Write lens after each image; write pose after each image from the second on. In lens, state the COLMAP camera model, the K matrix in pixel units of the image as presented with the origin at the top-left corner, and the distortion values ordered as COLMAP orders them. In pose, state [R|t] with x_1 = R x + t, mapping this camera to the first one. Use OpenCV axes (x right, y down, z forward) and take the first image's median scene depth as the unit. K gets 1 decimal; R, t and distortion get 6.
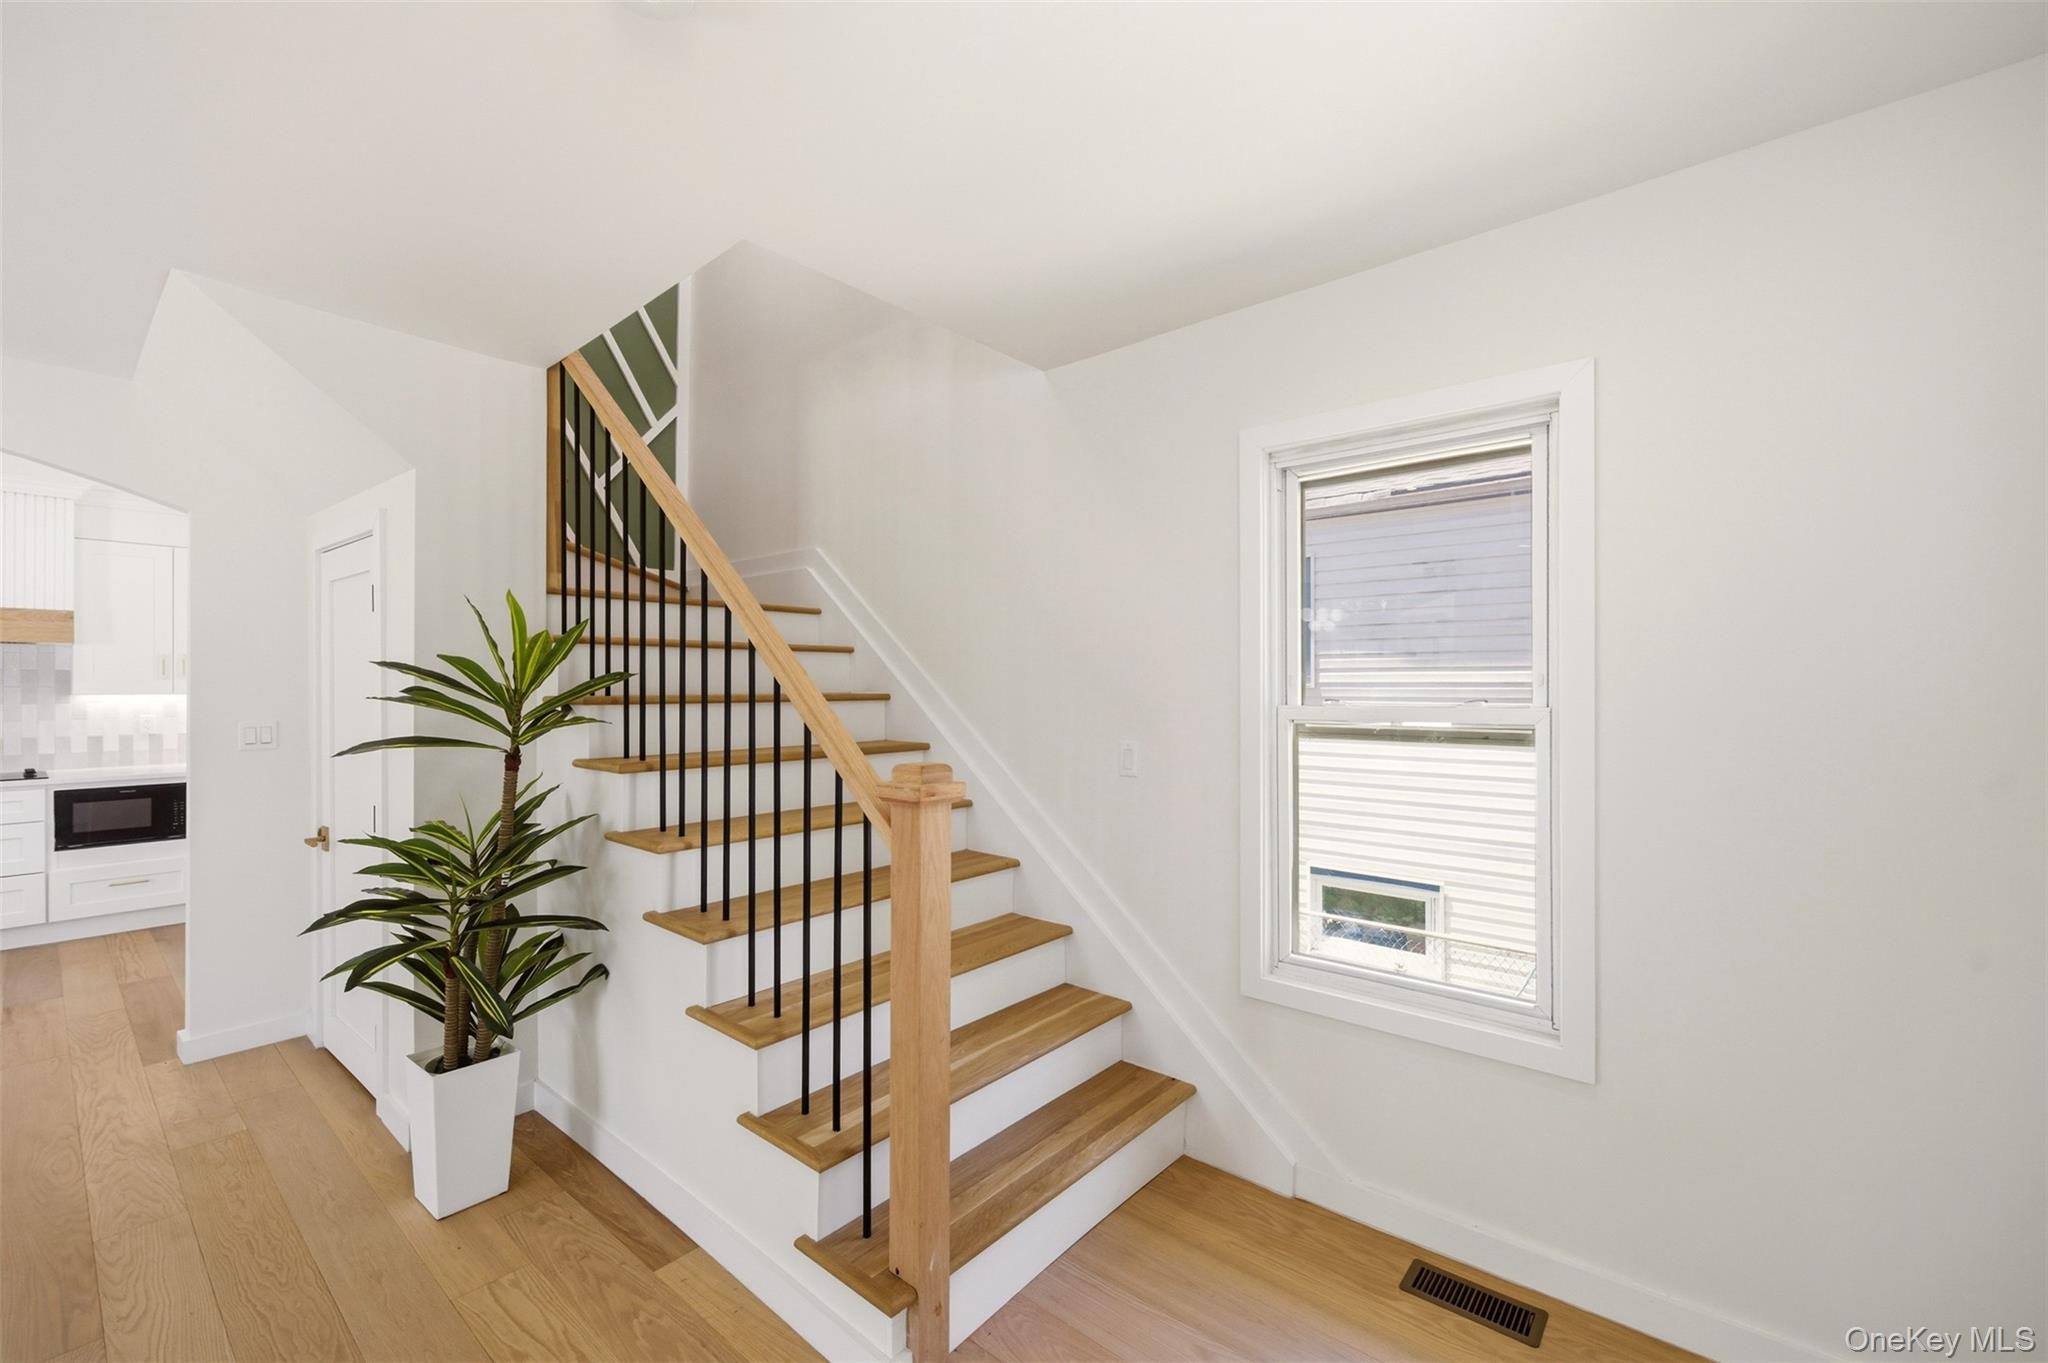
lens RADIAL K [[836.1, 0, 1001.8], [0, 836.1, 680.6], [0, 0, 1]] dist [-0.000656, -0.000418]
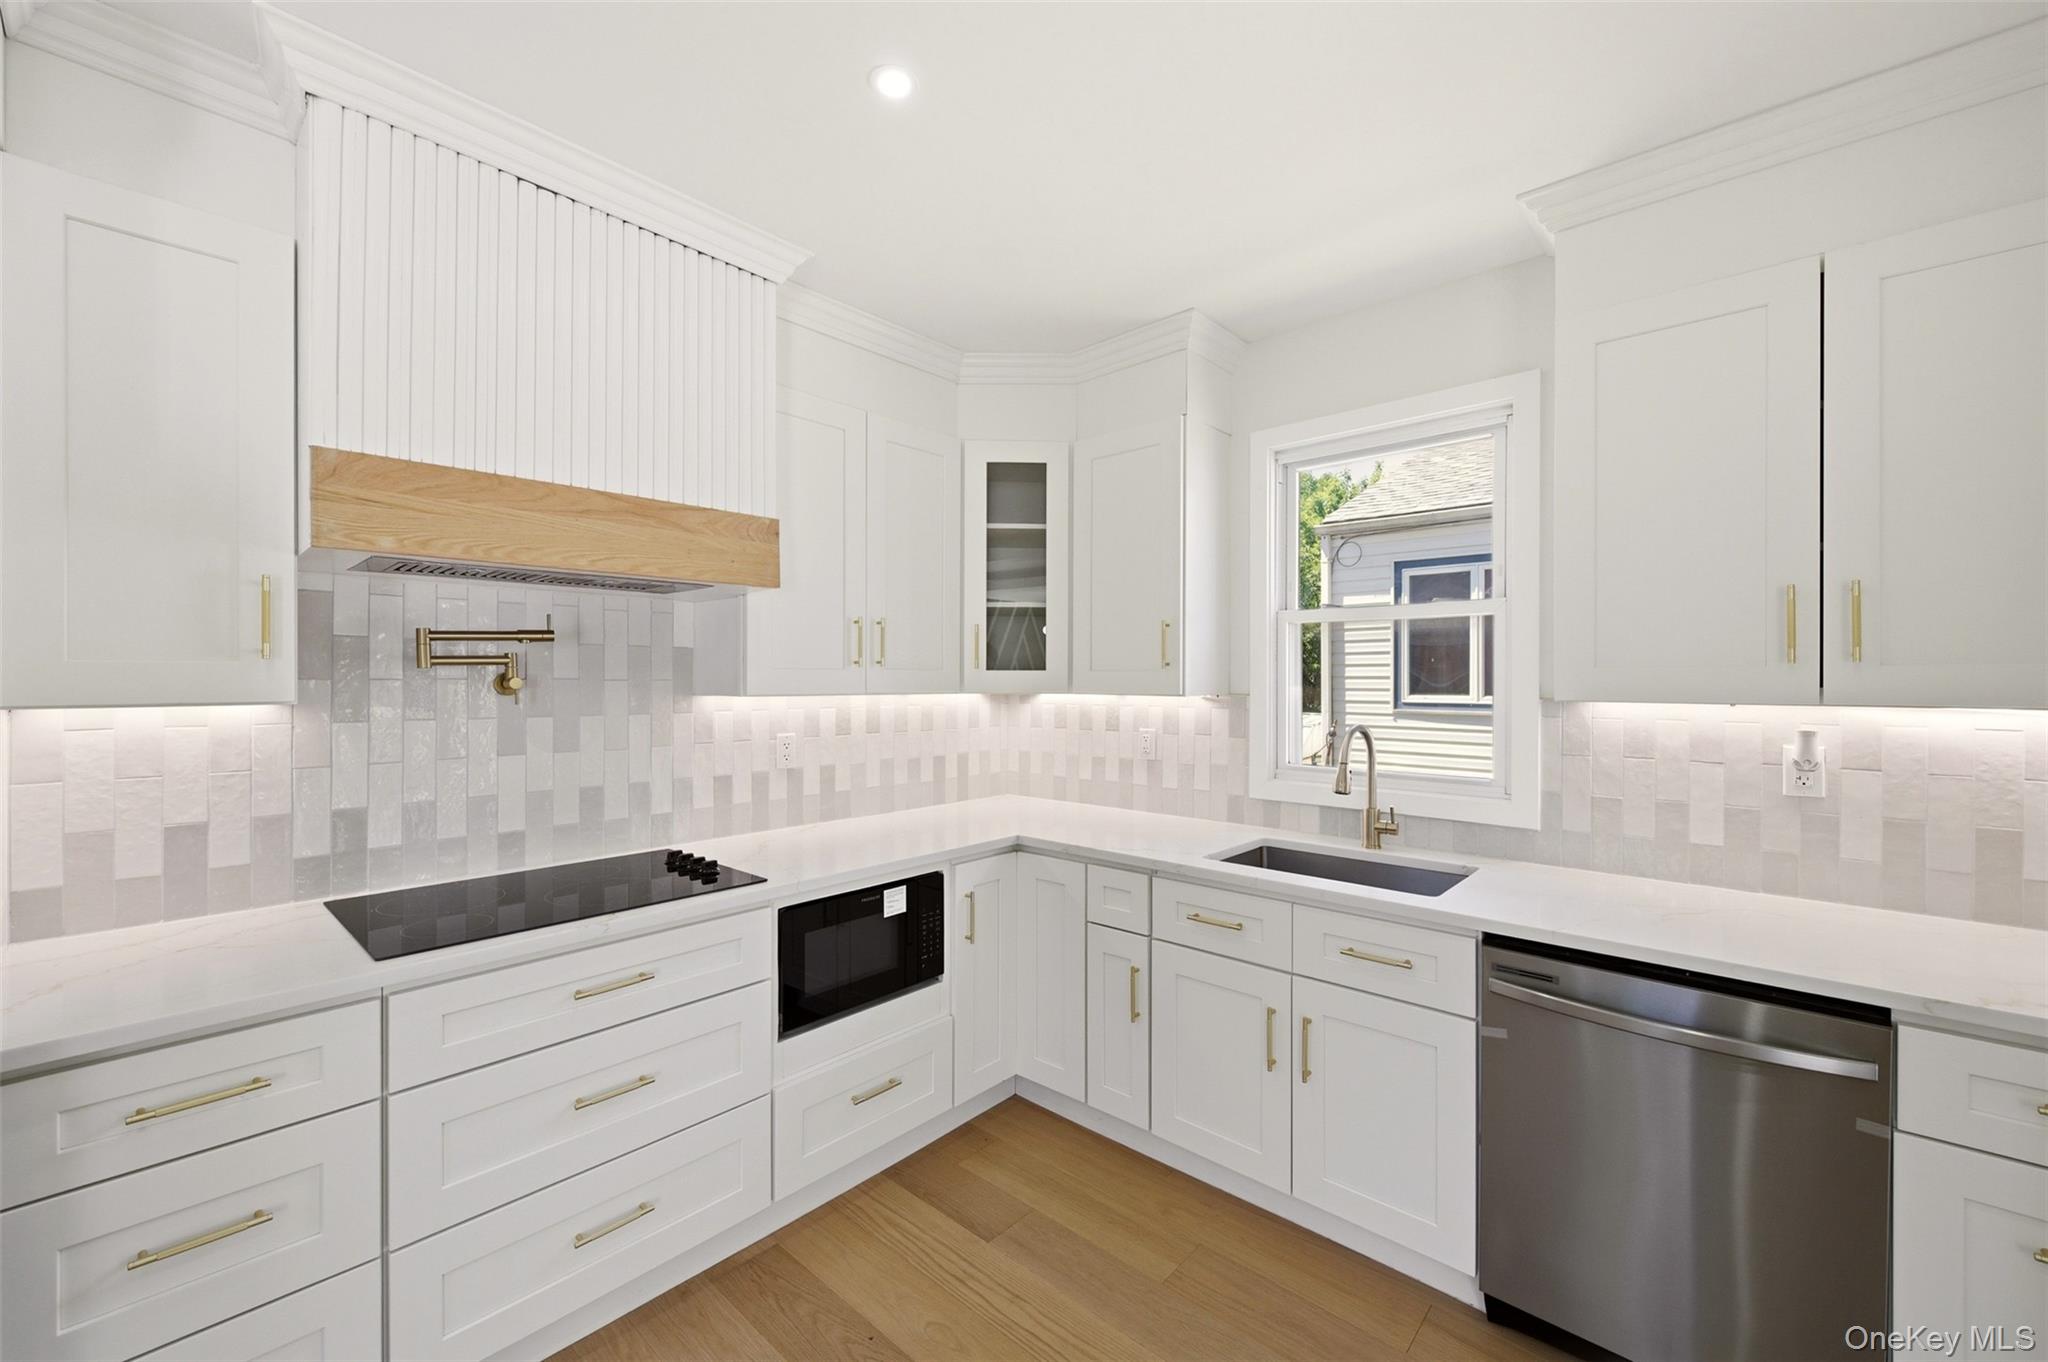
lens RADIAL K [[809.8, 0, 1023.3], [0, 809.8, 677.5], [0, 0, 1]] dist [0.002062, -0.003209]
pose [[0.999821, 0.003151, -0.018631, -1.357290], [-0.003129, 0.999994, 0.001237, 0.007204], [0.018635, -0.001178, 0.999826, 0.765534]]
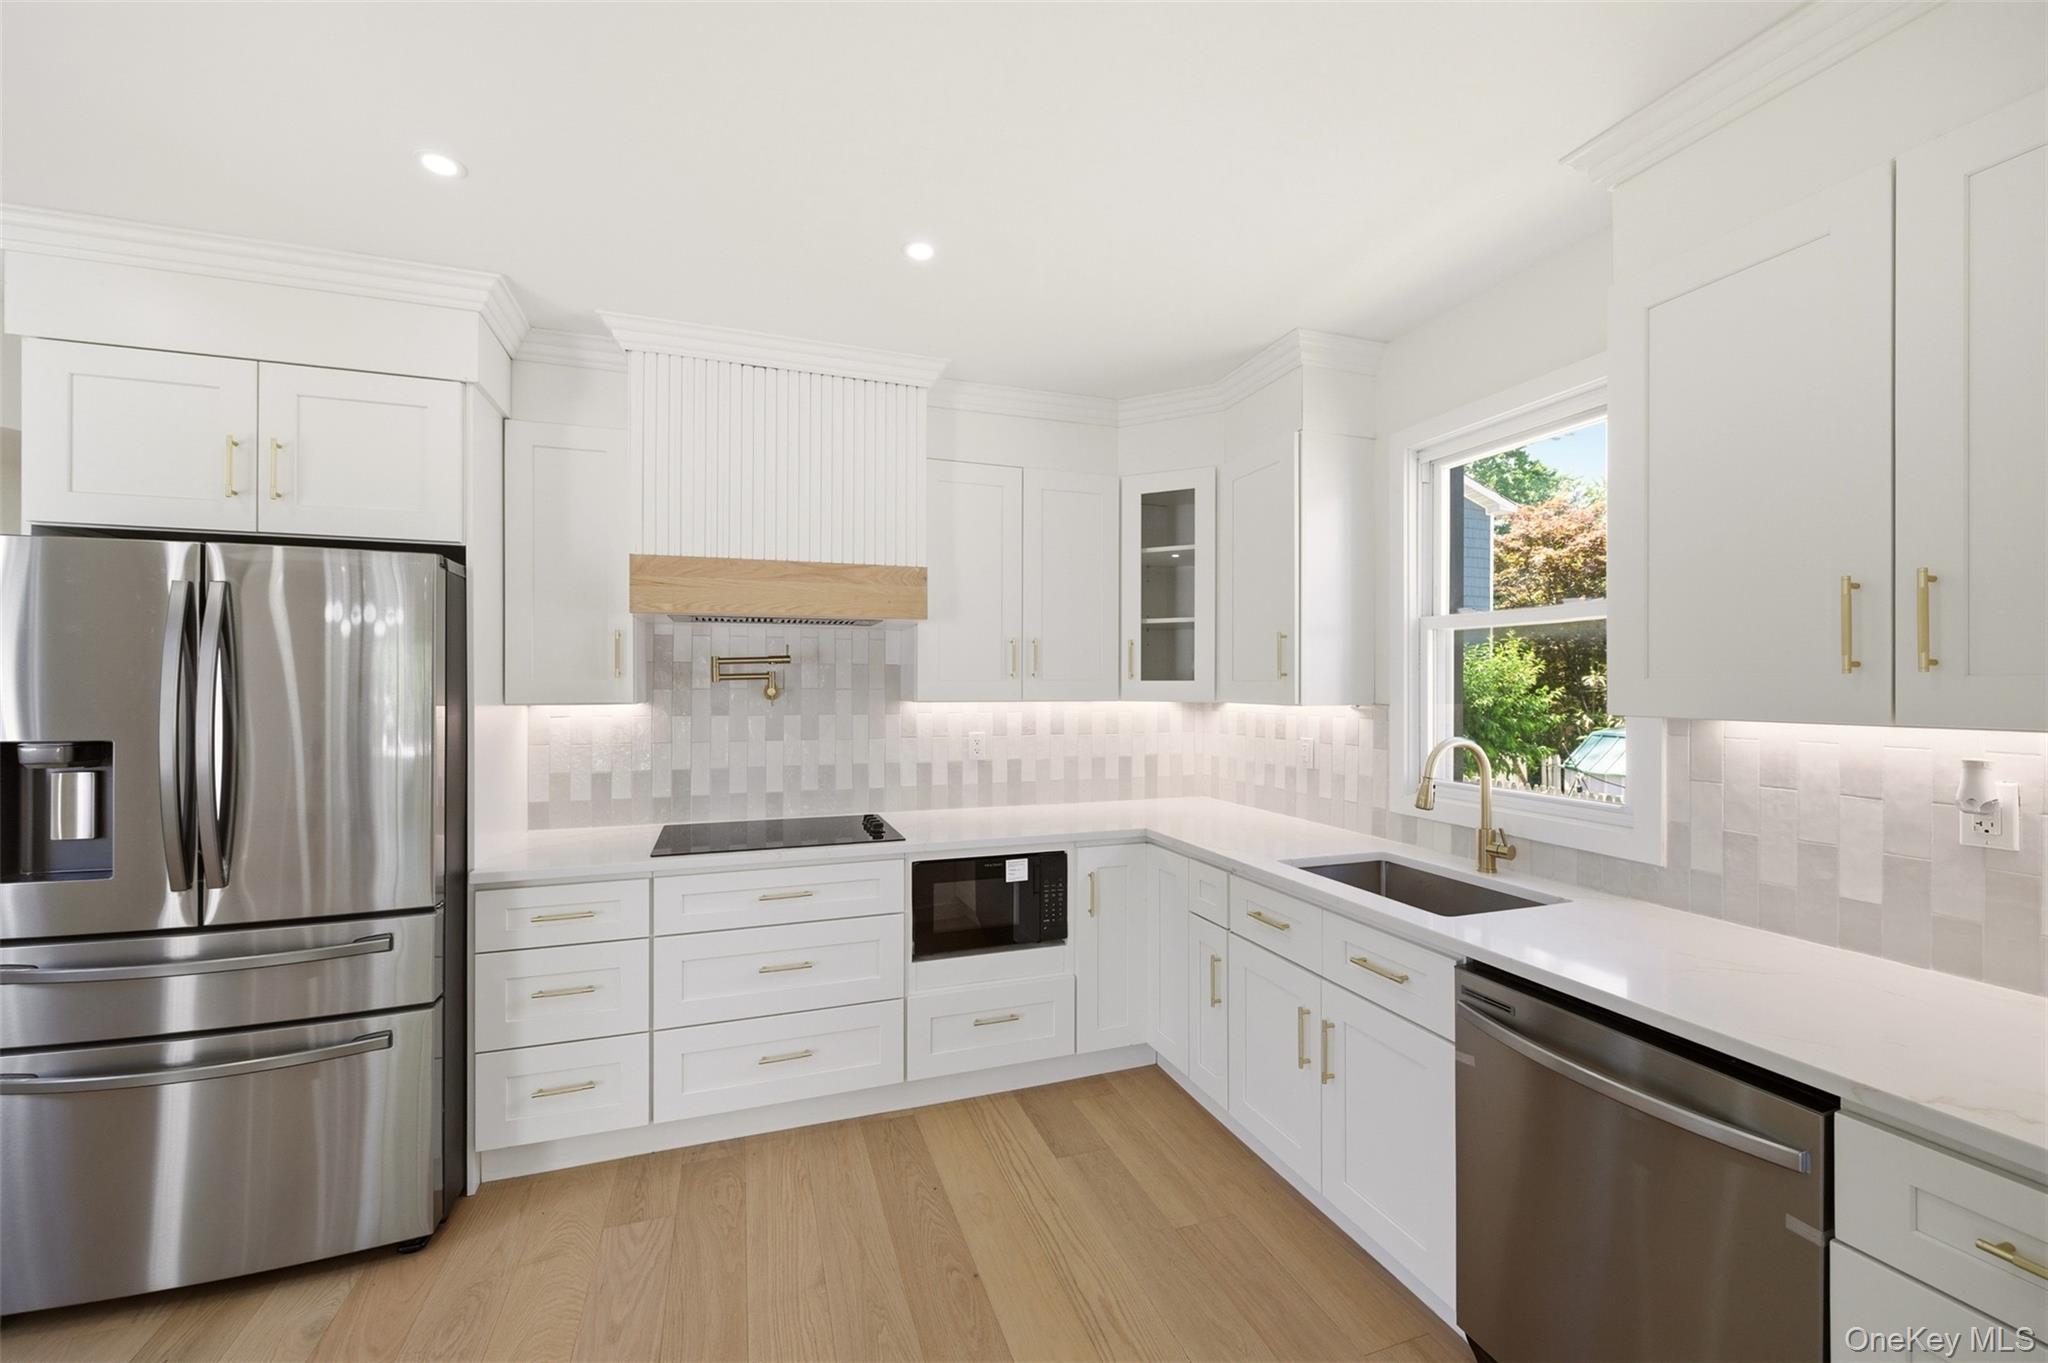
lens RADIAL K [[809.8, 0, 1023.3], [0, 809.8, 678.0], [0, 0, 1]] dist [0.002062, -0.003209]
pose [[0.869704, -0.001670, -0.493570, -1.059161], [-0.000586, 0.999990, -0.004416, 0.002125], [0.493573, 0.004130, 0.869695, 0.720901]]
